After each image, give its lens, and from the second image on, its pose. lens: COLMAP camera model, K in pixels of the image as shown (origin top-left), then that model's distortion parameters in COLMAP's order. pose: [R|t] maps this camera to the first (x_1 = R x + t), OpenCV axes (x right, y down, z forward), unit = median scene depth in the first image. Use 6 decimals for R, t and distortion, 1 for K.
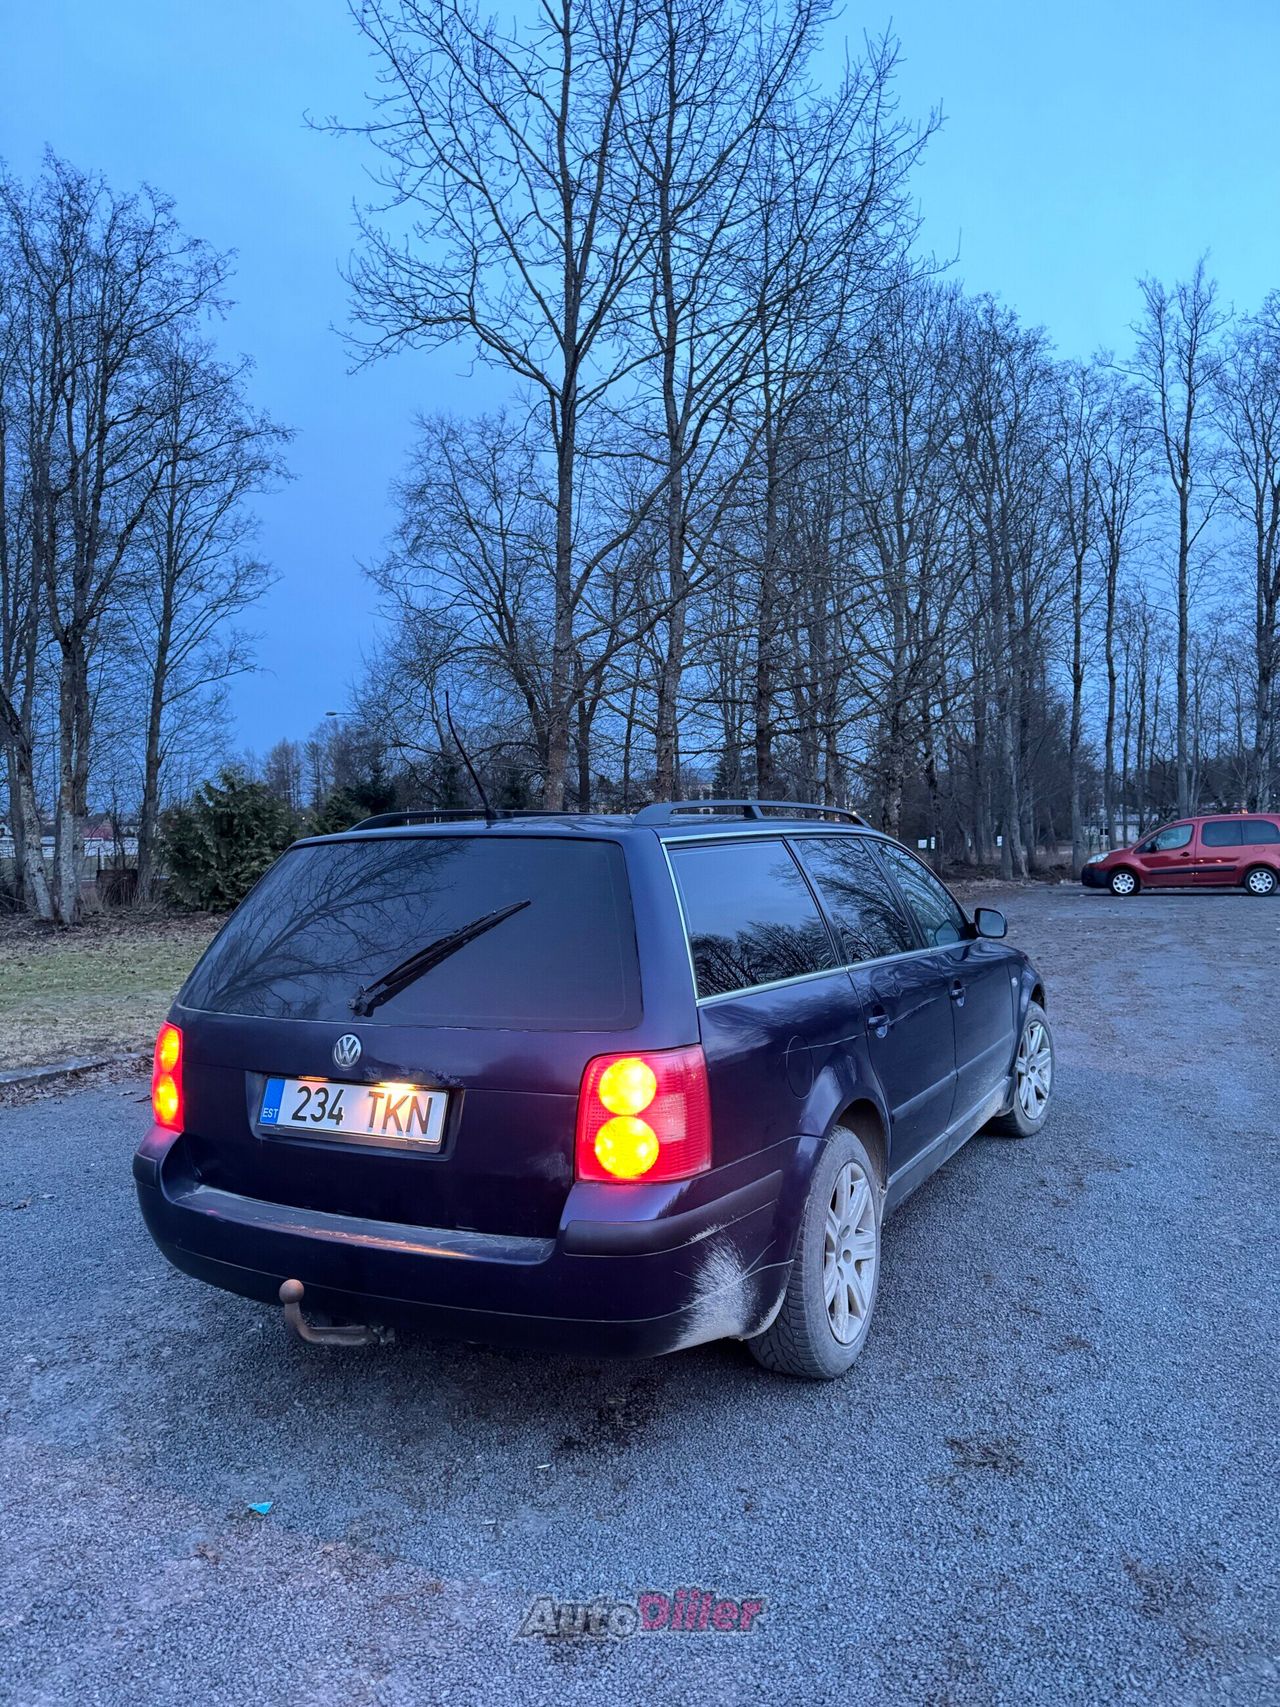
lens RADIAL K [[1294.6, 0, 643.5], [0, 1294.6, 854.2], [0, 0, 1]] dist [-0.003459, 0.004132]
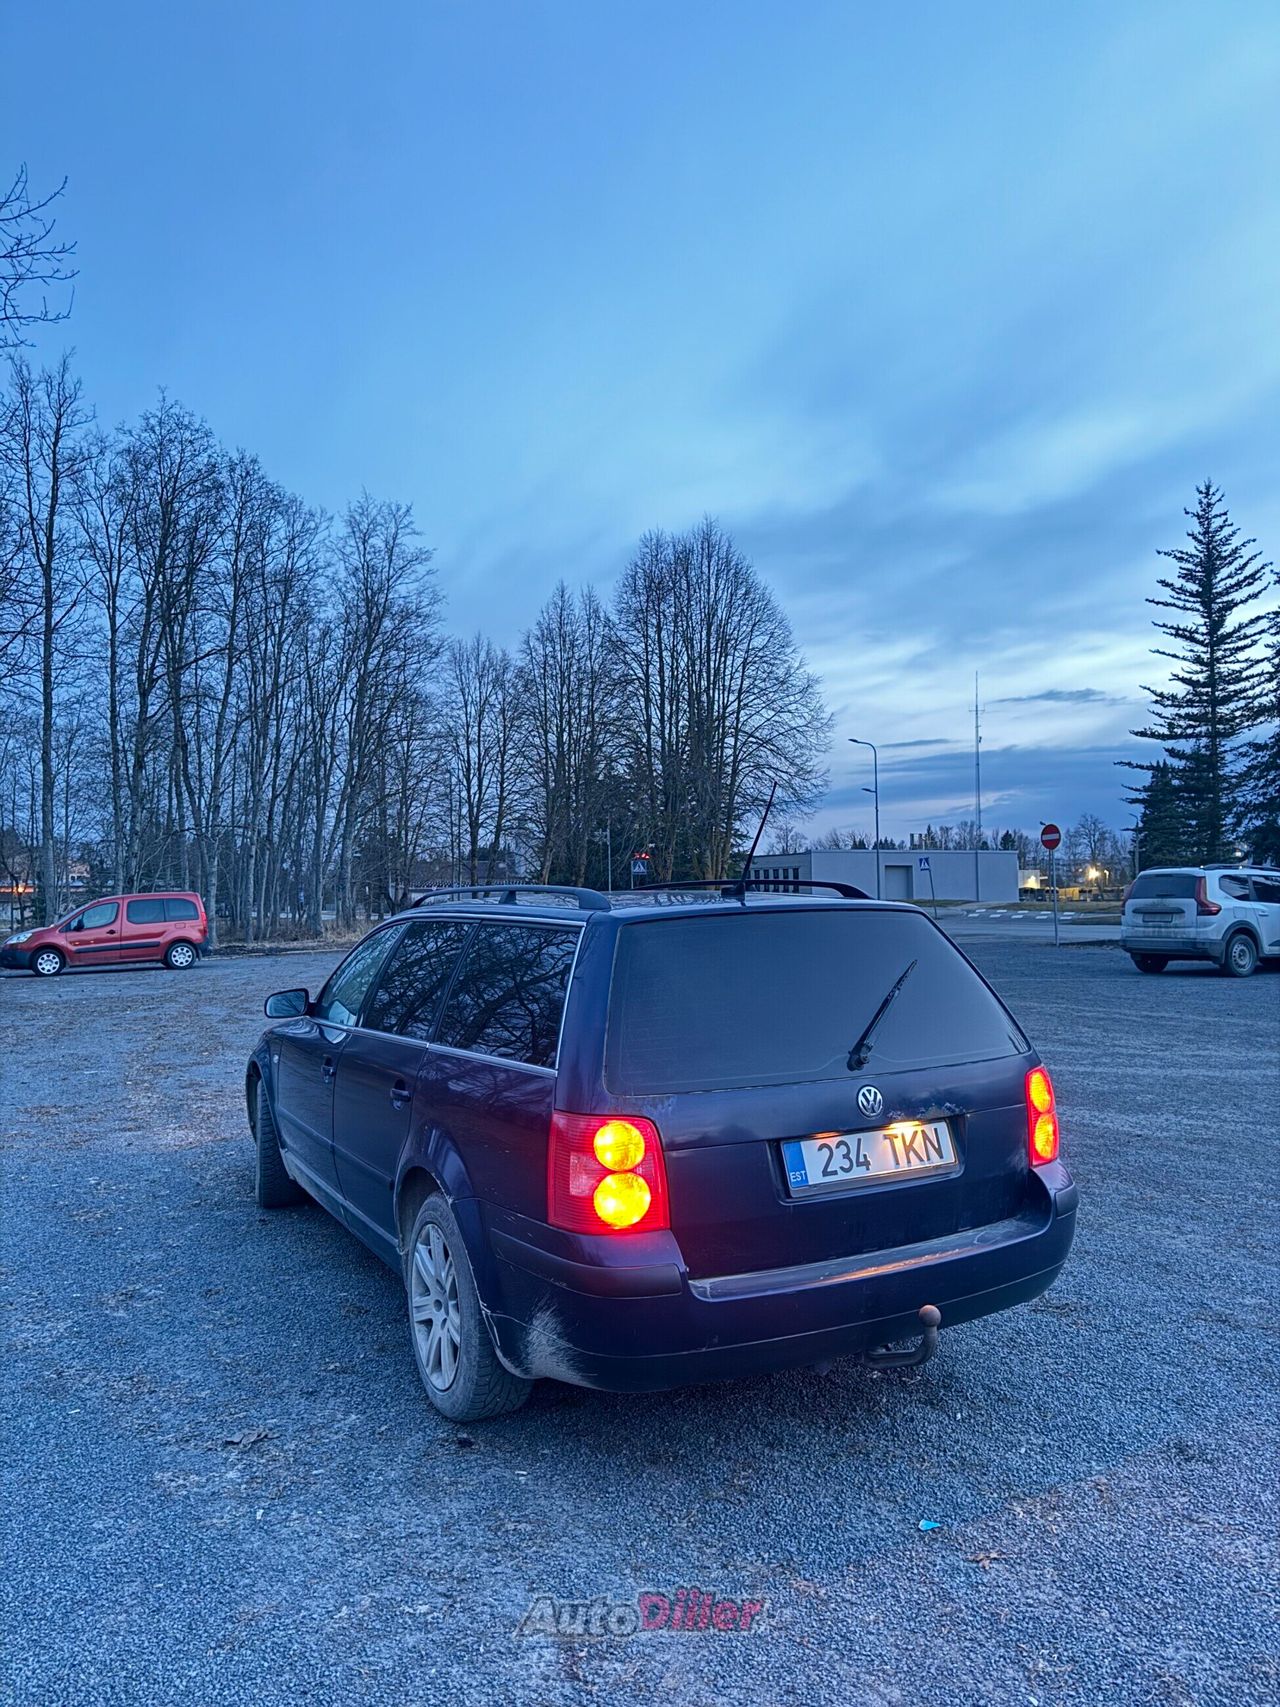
lens RADIAL K [[1294.6, 0, 641.4], [0, 1294.6, 850.1], [0, 0, 1]] dist [-0.003459, 0.004132]
pose [[0.563690, 0.030816, 0.825412, -1.236091], [0.022258, 0.998374, -0.052474, -0.010049], [-0.825687, 0.047951, 0.562087, 0.511549]]
